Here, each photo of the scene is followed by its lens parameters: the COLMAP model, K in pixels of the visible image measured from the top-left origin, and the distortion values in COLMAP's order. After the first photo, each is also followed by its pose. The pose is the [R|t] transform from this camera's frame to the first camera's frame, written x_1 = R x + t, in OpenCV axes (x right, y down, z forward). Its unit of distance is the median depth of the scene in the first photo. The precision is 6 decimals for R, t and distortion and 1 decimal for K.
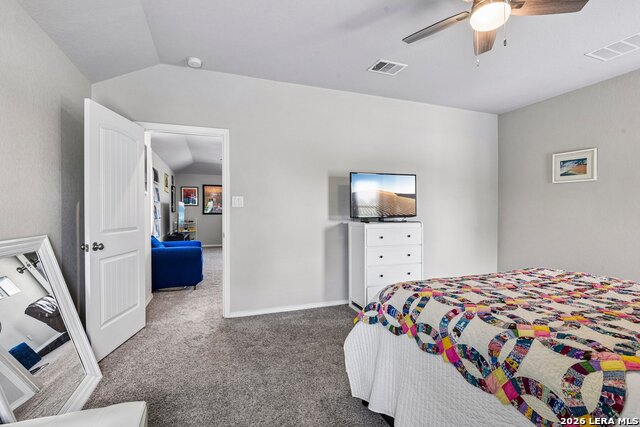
lens RADIAL K [[296.5, 0, 321.4], [0, 296.5, 213.3], [0, 0, 1]] dist [-0.012498, -0.004736]
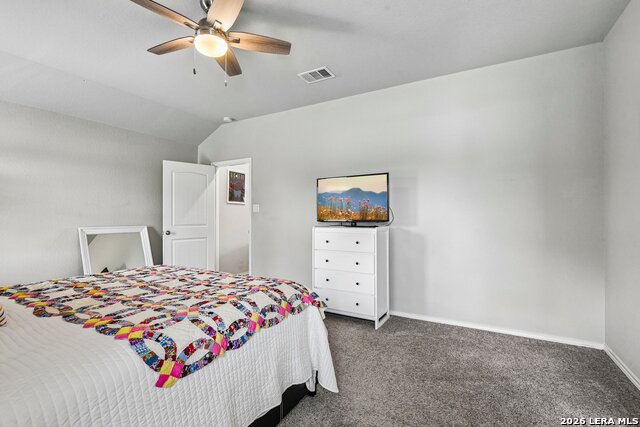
lens RADIAL K [[296.5, 0, 320.4], [0, 296.5, 214.1], [0, 0, 1]] dist [-0.012498, -0.004736]
pose [[0.639600, -0.005685, -0.768687, 0.942750], [-0.008154, 0.999866, -0.014180, 0.004447], [0.768665, 0.015338, 0.639468, 0.338813]]
